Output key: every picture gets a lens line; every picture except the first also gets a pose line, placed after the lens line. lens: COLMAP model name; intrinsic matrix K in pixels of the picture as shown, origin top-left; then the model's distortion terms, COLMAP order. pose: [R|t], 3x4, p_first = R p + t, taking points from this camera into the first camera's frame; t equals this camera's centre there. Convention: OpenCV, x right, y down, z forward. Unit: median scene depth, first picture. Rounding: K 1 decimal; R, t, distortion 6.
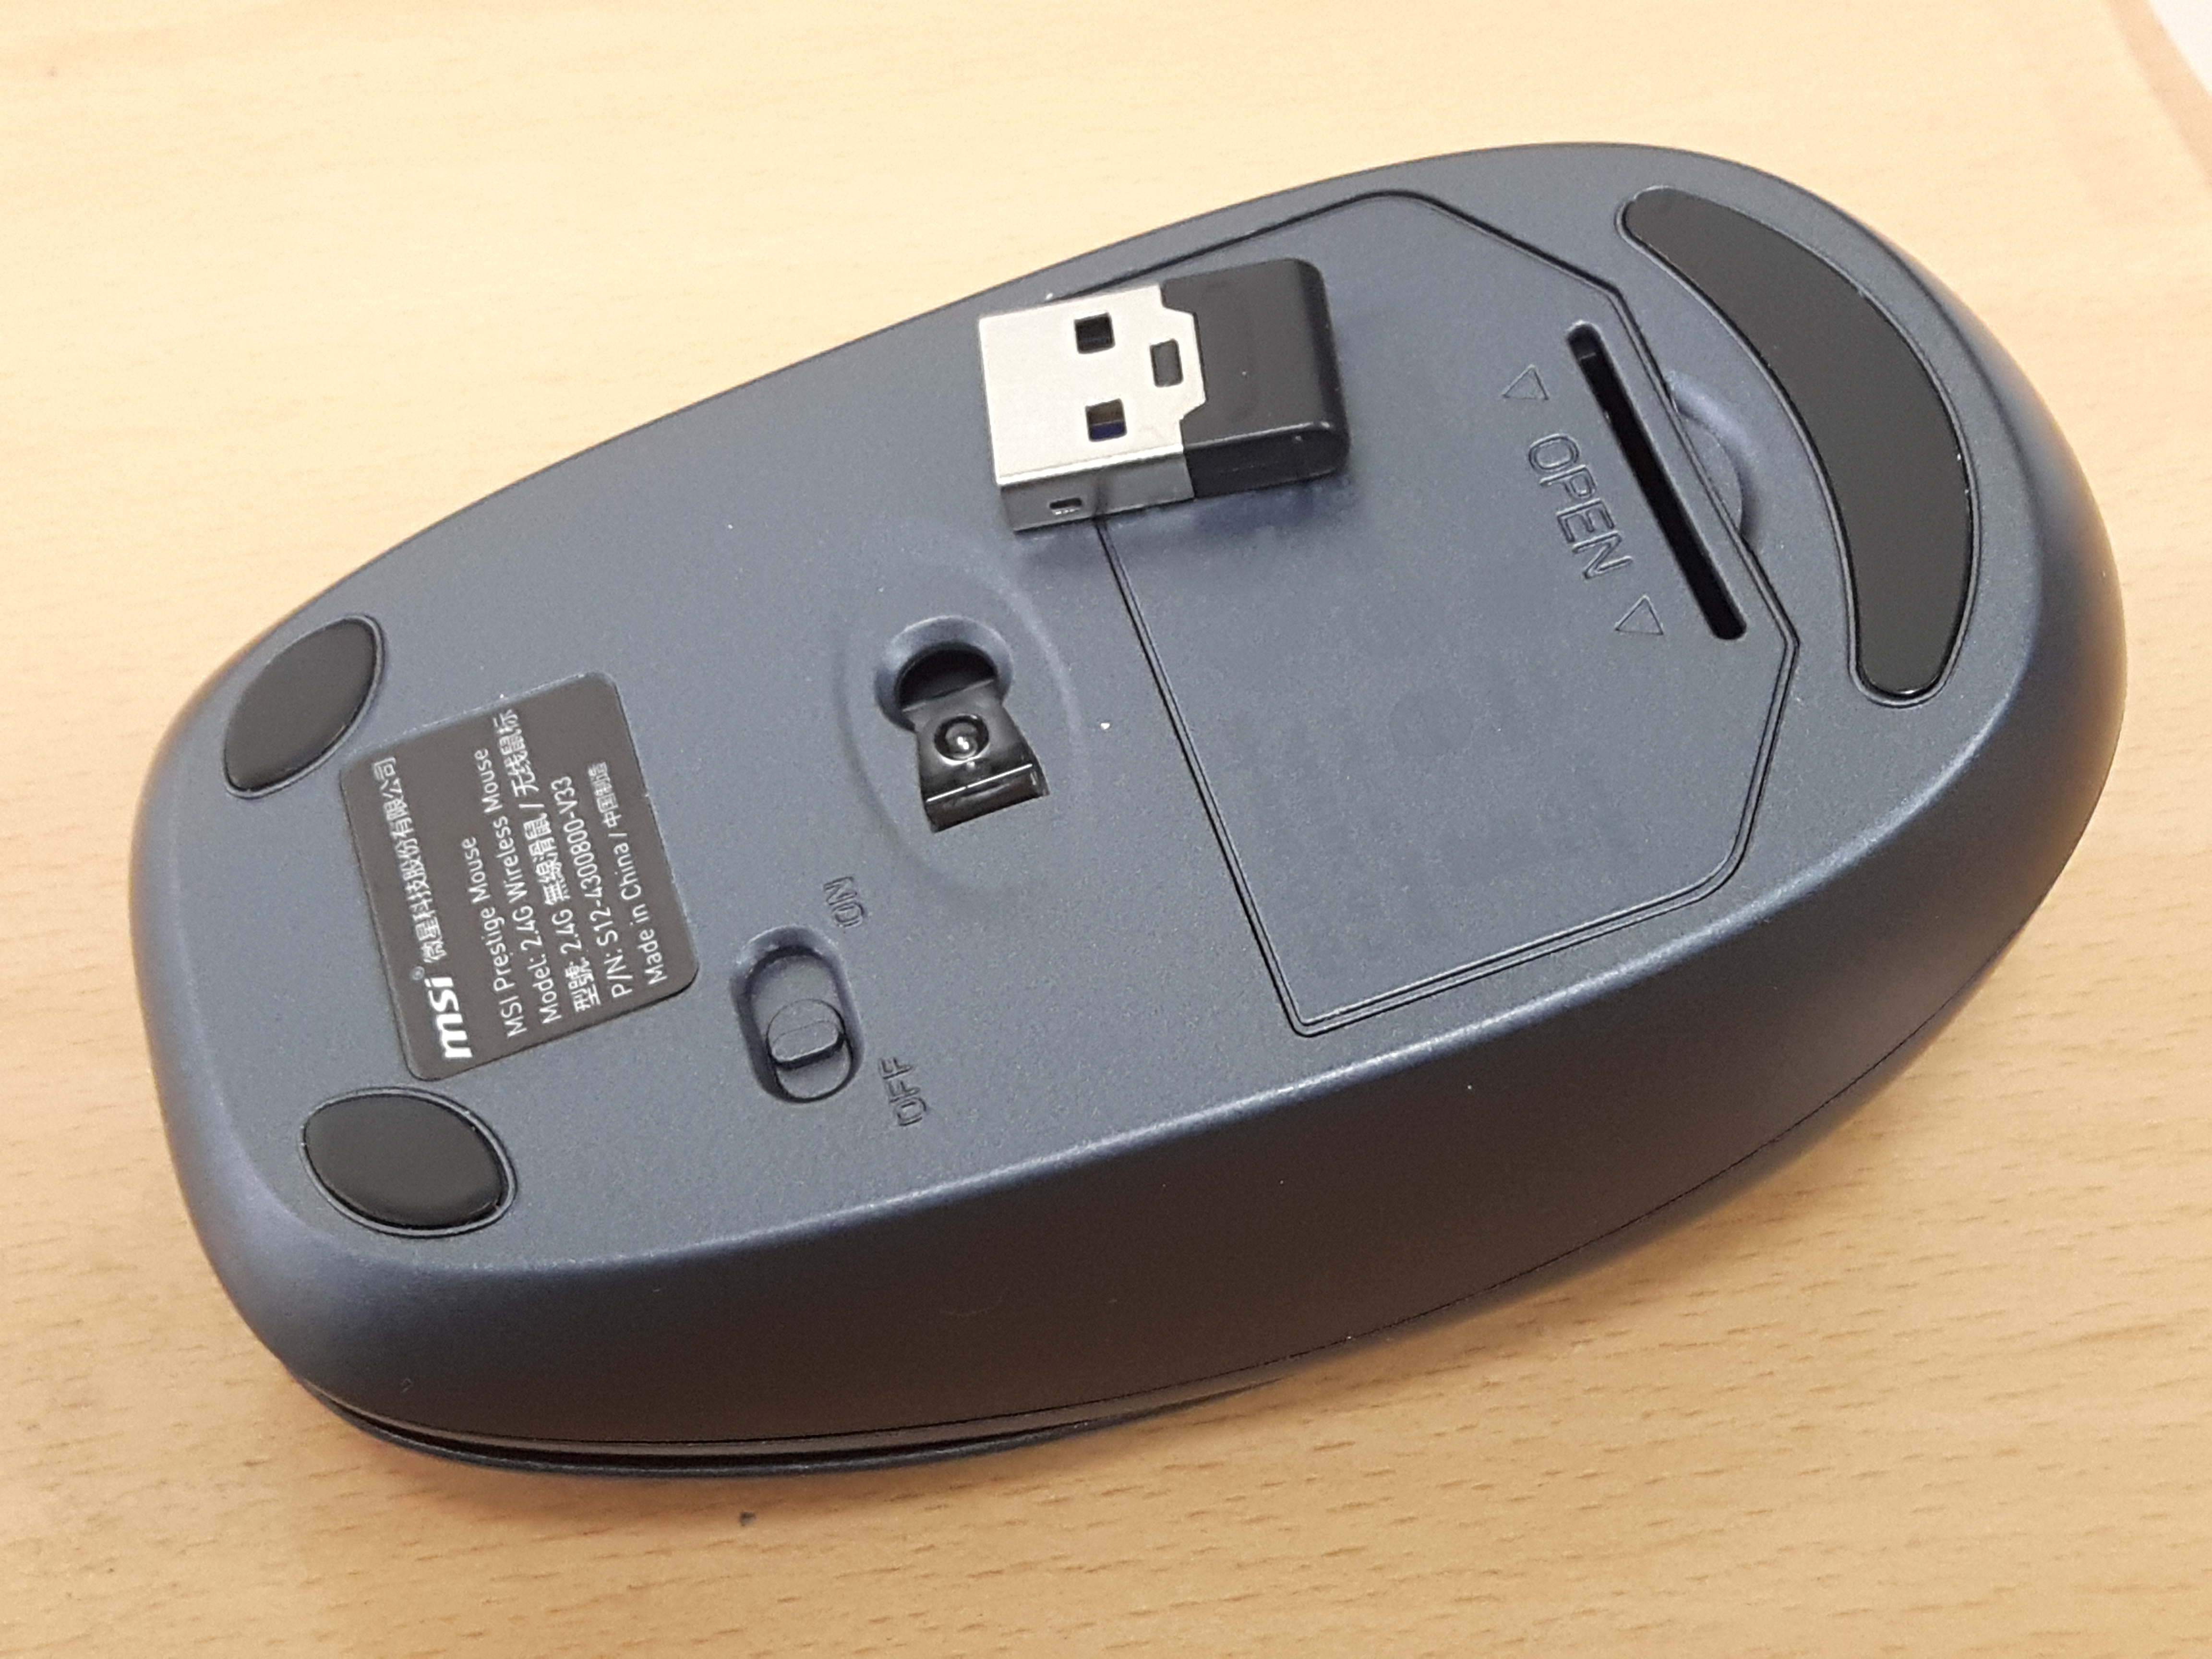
lens RADIAL K [[3857.3, 0, 1106.0], [0, 3857.3, 829.5], [0, 0, 1]] dist [0.343993, -1.873732]
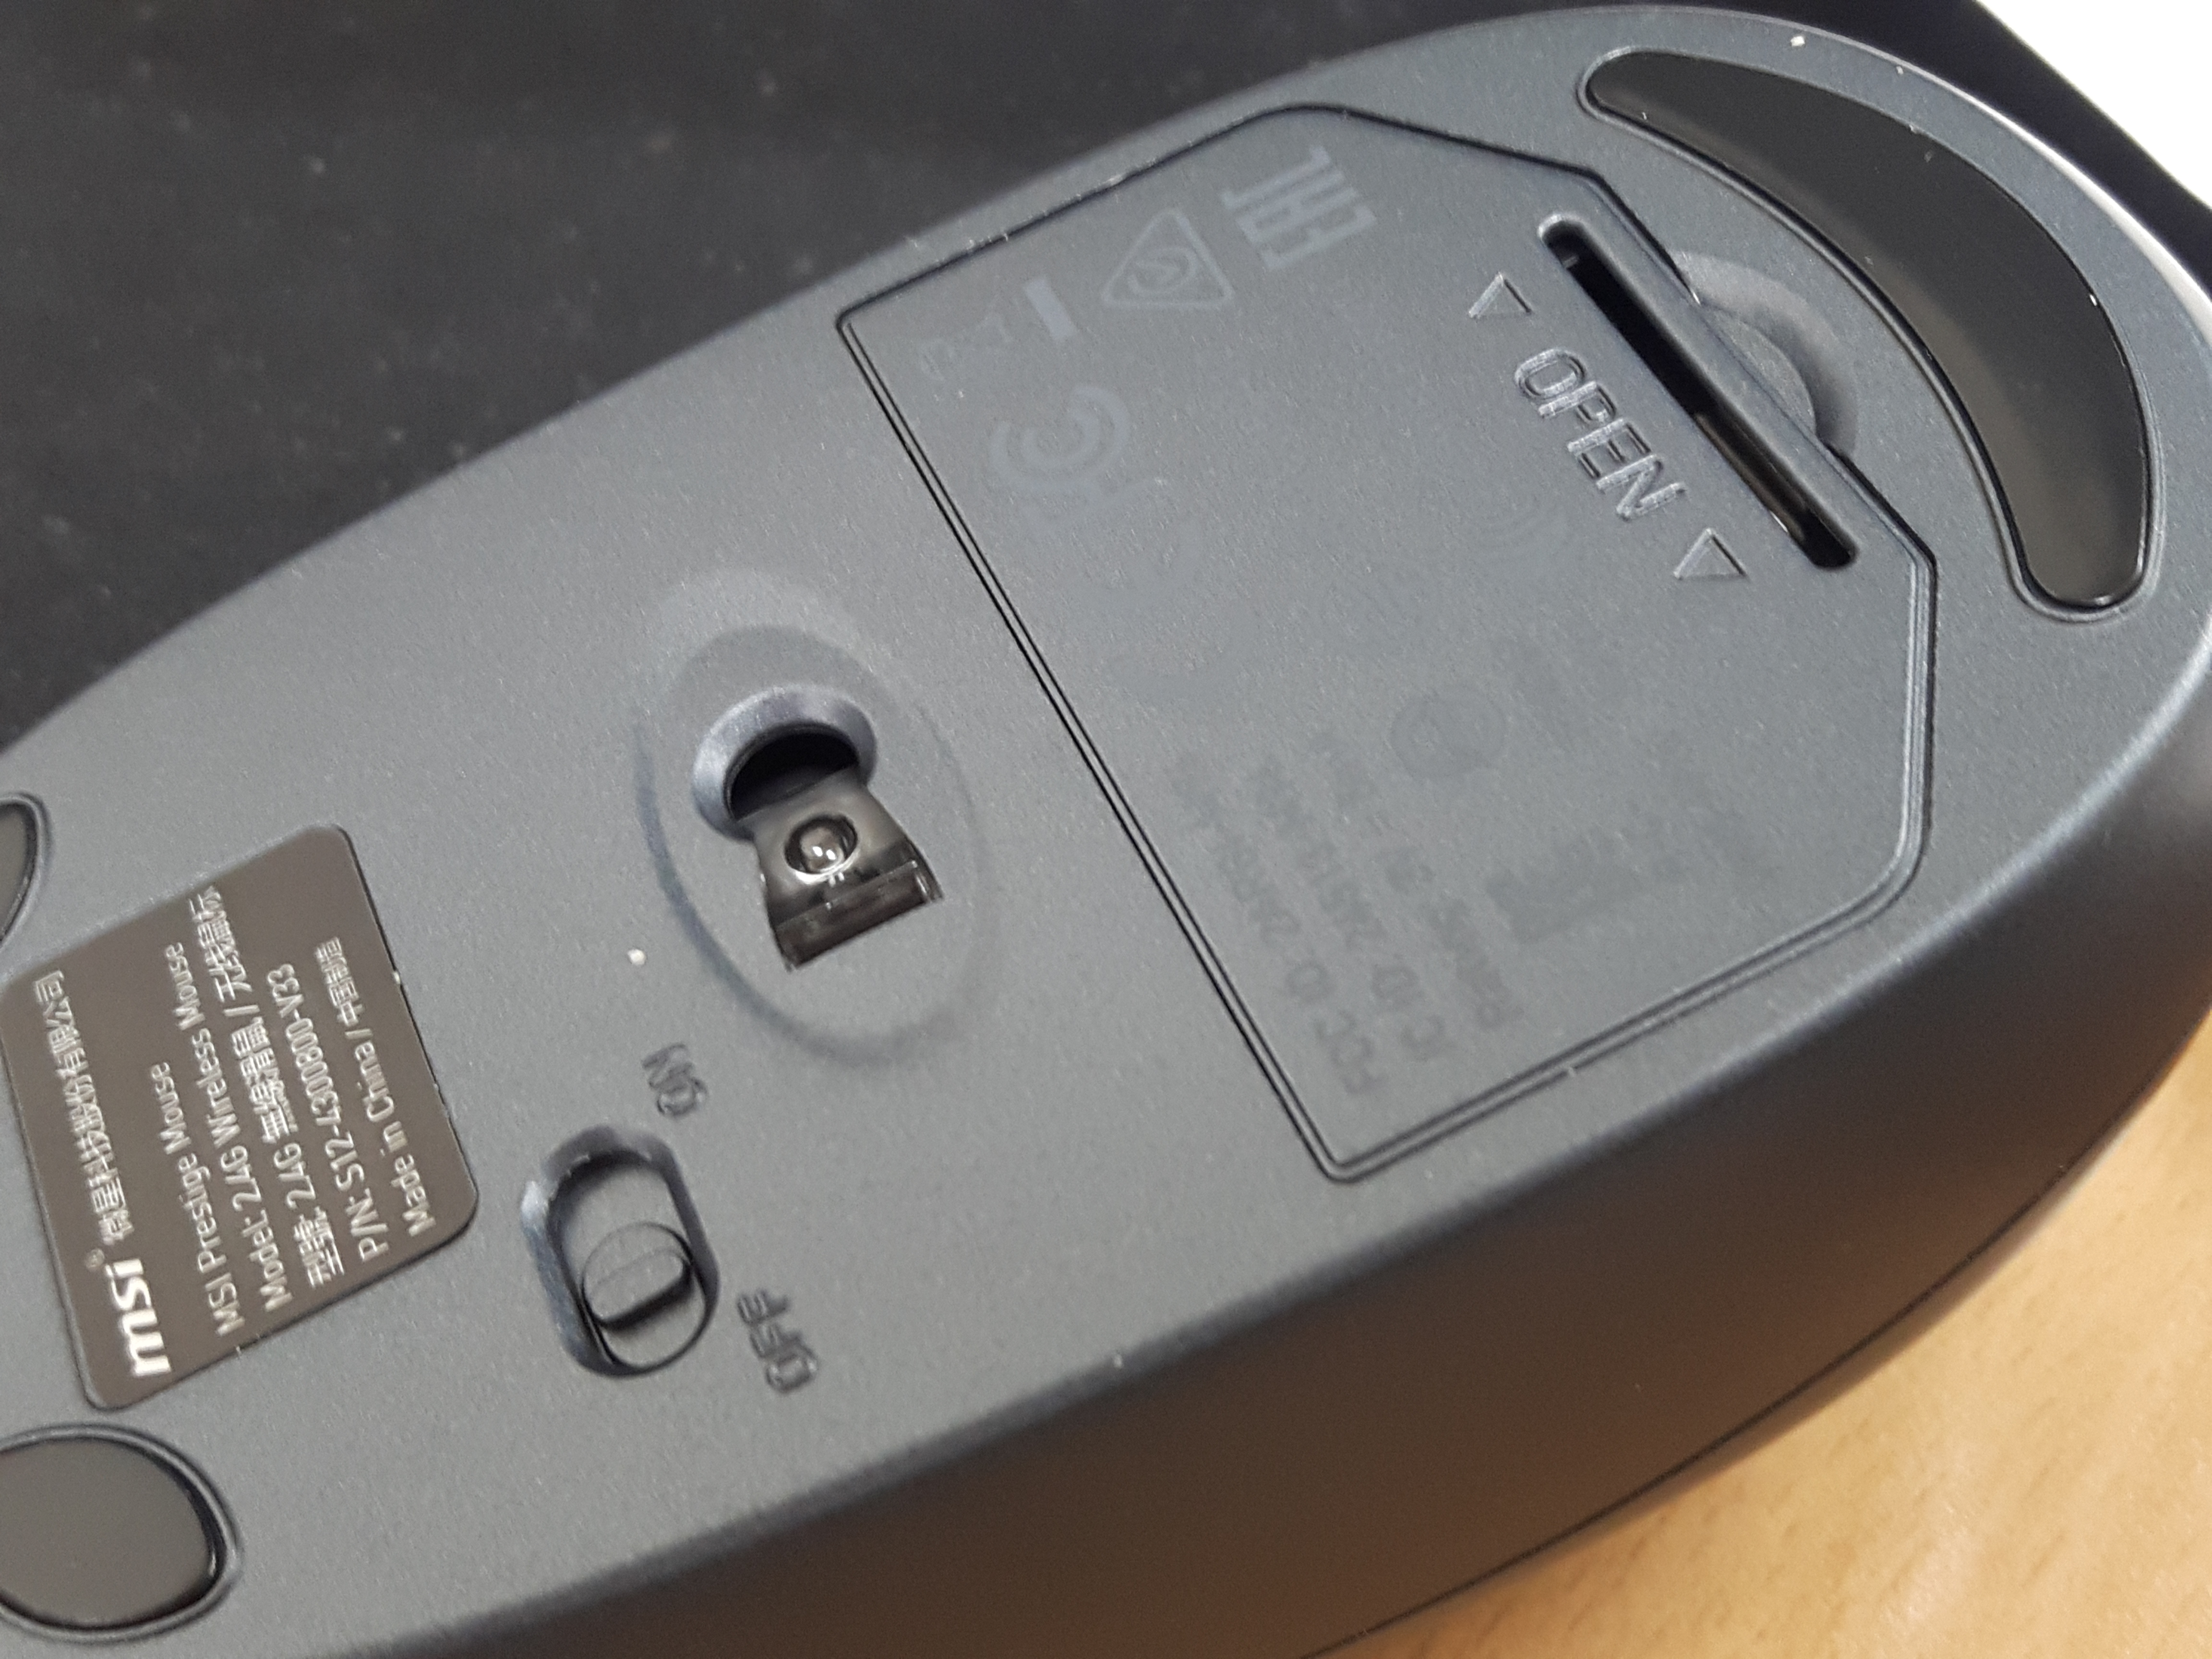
lens RADIAL K [[2948.9, 0, 1156.4], [0, 2948.9, 827.3], [0, 0, 1]] dist [0.251149, -1.044752]
pose [[0.991257, -0.126017, 0.039094, 0.005132], [0.128576, 0.989091, -0.071883, 0.022775], [-0.029609, 0.076281, 0.996647, 0.436444]]
